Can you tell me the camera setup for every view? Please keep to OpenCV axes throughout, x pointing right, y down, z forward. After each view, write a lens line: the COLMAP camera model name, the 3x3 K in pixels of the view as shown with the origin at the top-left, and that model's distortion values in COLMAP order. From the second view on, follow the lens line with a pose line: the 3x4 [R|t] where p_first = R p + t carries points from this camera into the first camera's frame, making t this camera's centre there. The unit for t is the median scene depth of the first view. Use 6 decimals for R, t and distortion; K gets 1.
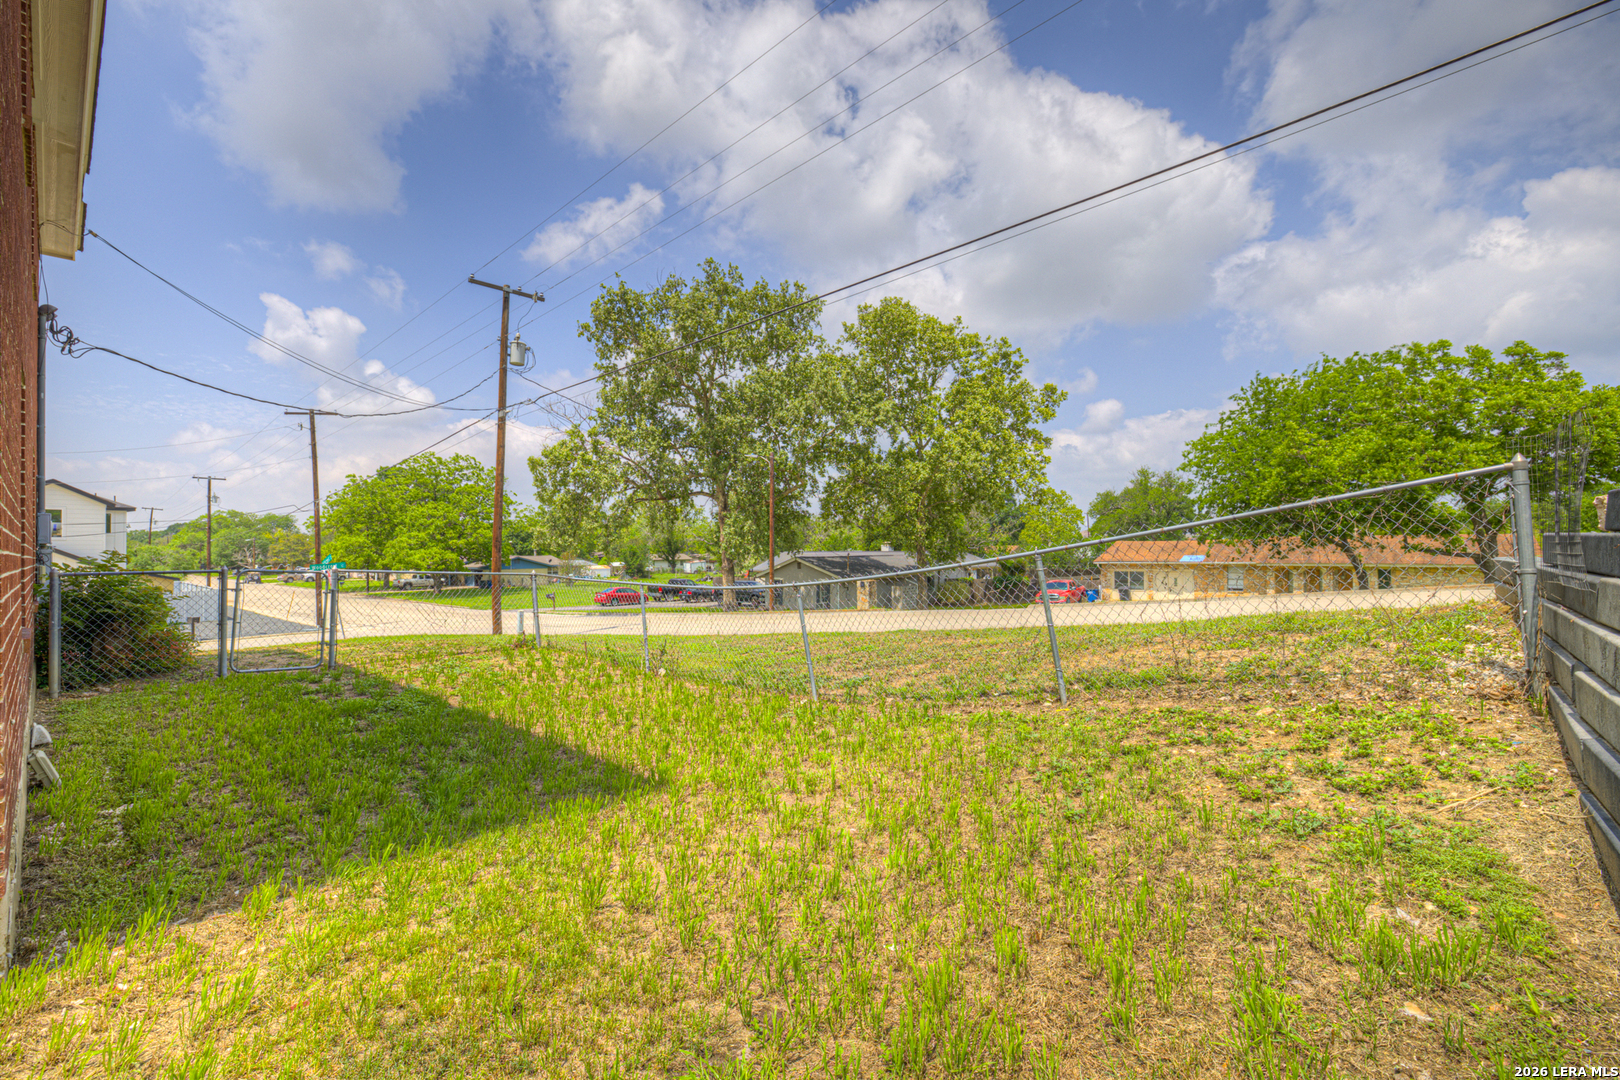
lens RADIAL K [[698.9, 0, 808.9], [0, 698.9, 547.2], [0, 0, 1]] dist [-0.023585, 0.004115]
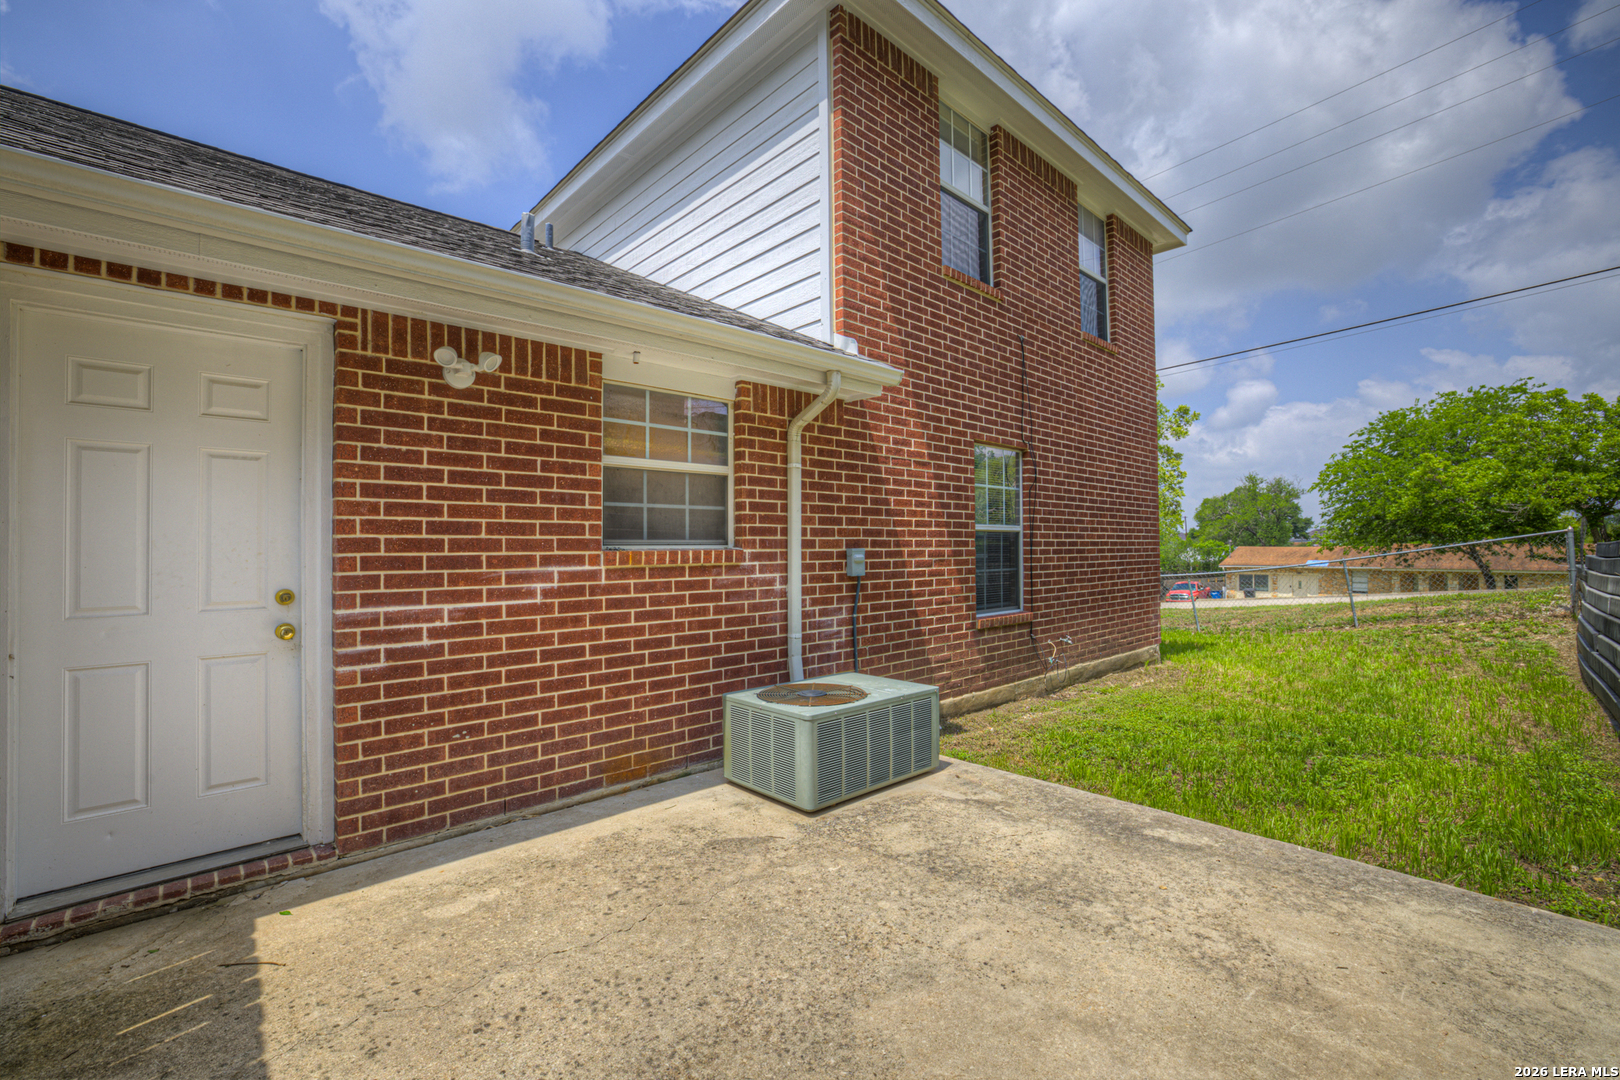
lens RADIAL K [[698.9, 0, 800.0], [0, 698.9, 532.0], [0, 0, 1]] dist [-0.023585, 0.004115]
pose [[0.994113, 0.006632, -0.108142, -0.198445], [-0.008975, 0.999735, -0.021198, -0.003397], [0.107973, 0.022044, 0.993909, -0.236376]]
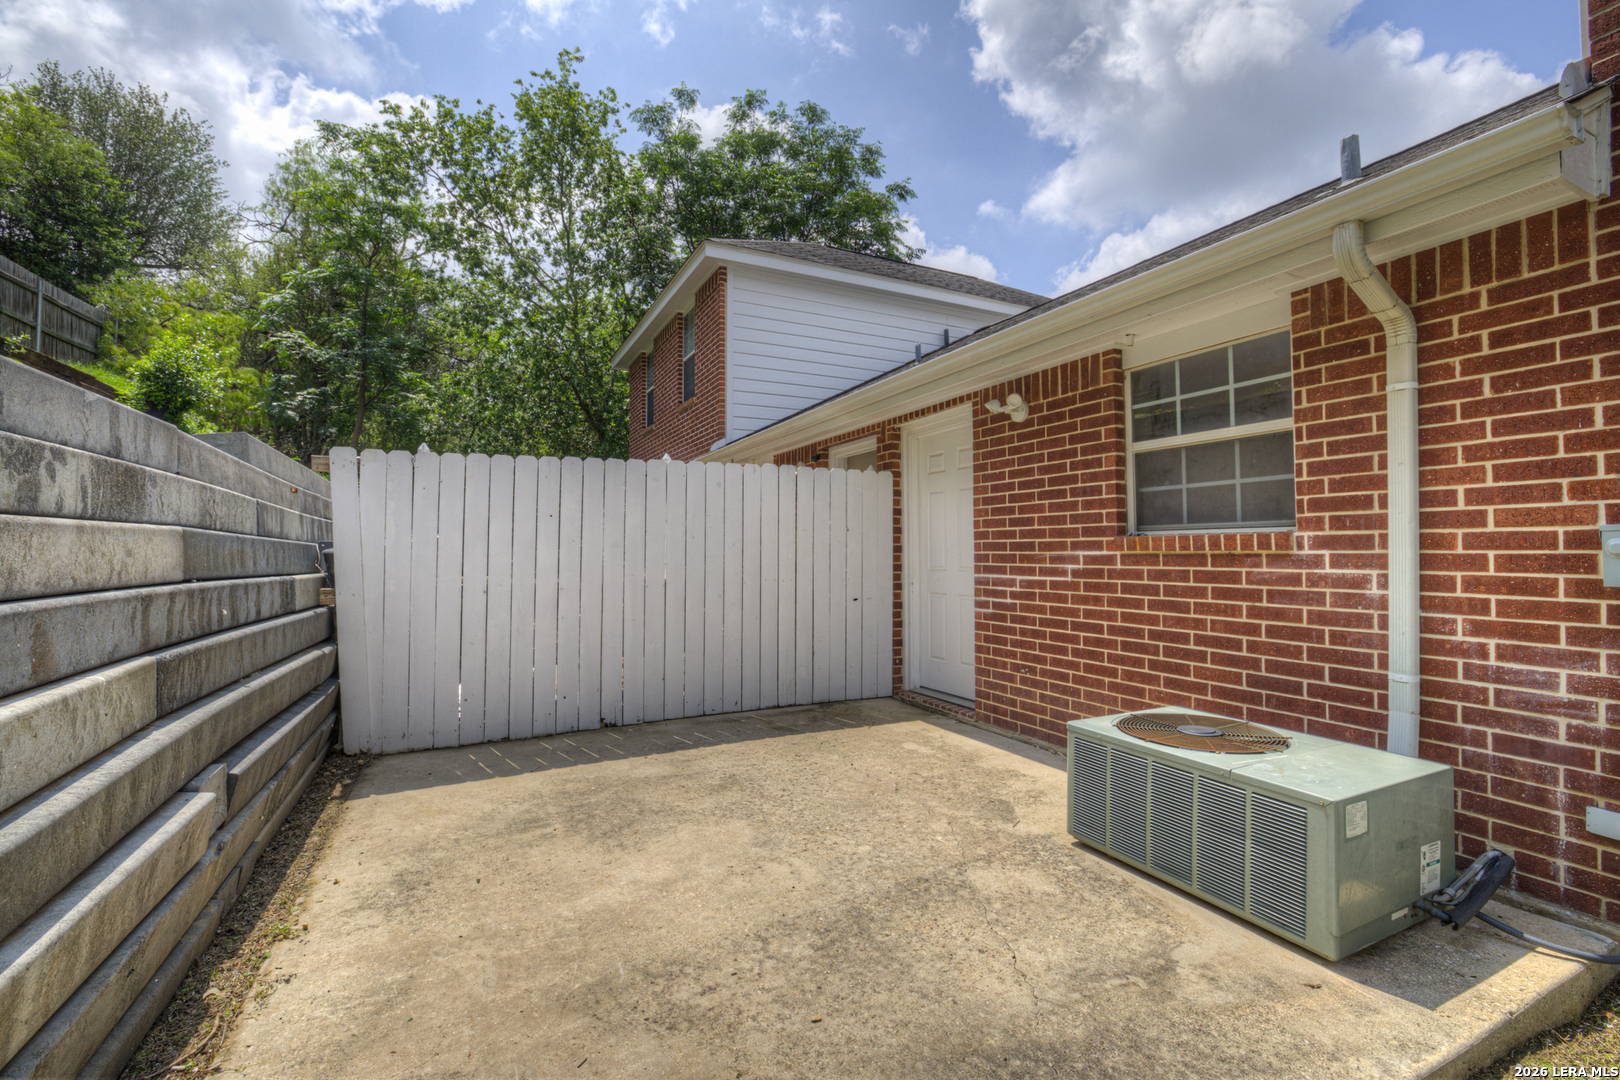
lens RADIAL K [[698.9, 0, 808.4], [0, 698.9, 542.8], [0, 0, 1]] dist [-0.023585, 0.004115]
pose [[-0.384067, 0.007179, -0.923277, 0.278993], [0.011799, 0.999926, 0.002867, 0.002363], [0.923230, -0.009792, -0.384124, 0.363199]]
